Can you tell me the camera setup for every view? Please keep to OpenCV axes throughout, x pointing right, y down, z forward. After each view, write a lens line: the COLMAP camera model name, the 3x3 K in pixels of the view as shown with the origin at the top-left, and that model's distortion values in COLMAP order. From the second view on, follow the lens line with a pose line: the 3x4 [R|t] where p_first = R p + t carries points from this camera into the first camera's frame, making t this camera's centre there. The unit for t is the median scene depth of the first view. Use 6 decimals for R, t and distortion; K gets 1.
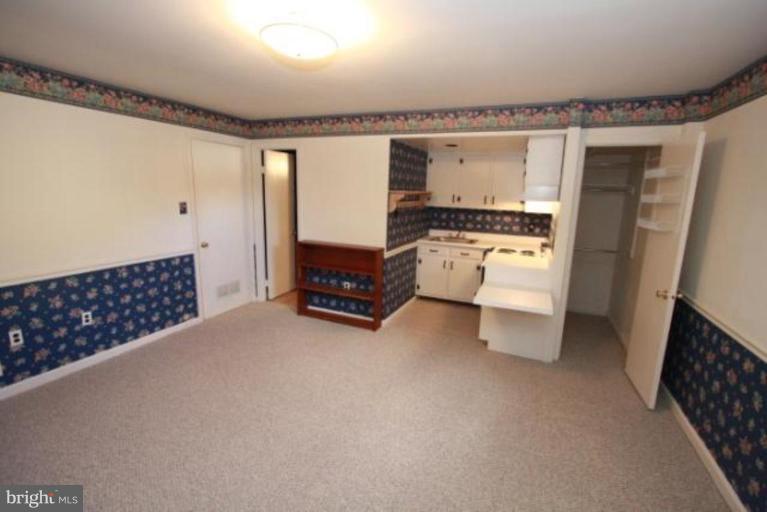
lens RADIAL K [[356.3, 0, 383.5], [0, 356.3, 256.0], [0, 0, 1]] dist [-0.010725, 0.000169]
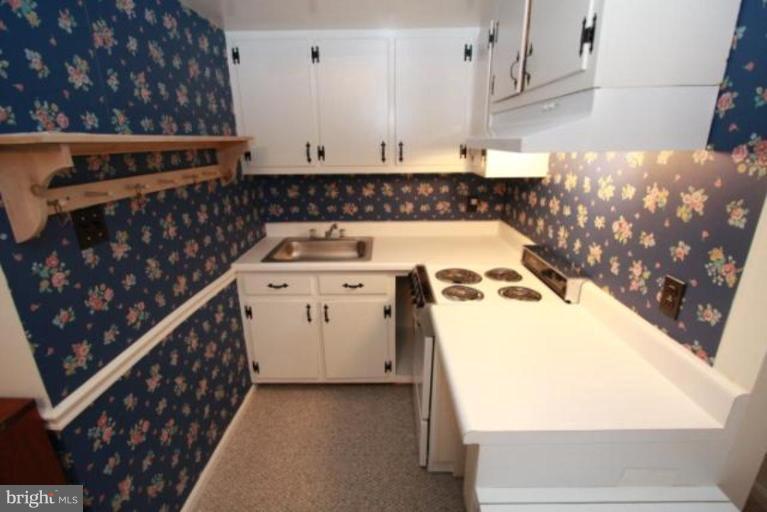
lens RADIAL K [[356.3, 0, 383.5], [0, 356.3, 256.0], [0, 0, 1]] dist [-0.010725, 0.000169]
pose [[0.925485, -0.156843, 0.344787, 0.114068], [0.110241, 0.982373, 0.150967, -0.093884], [-0.362388, -0.101708, 0.926461, 0.561627]]
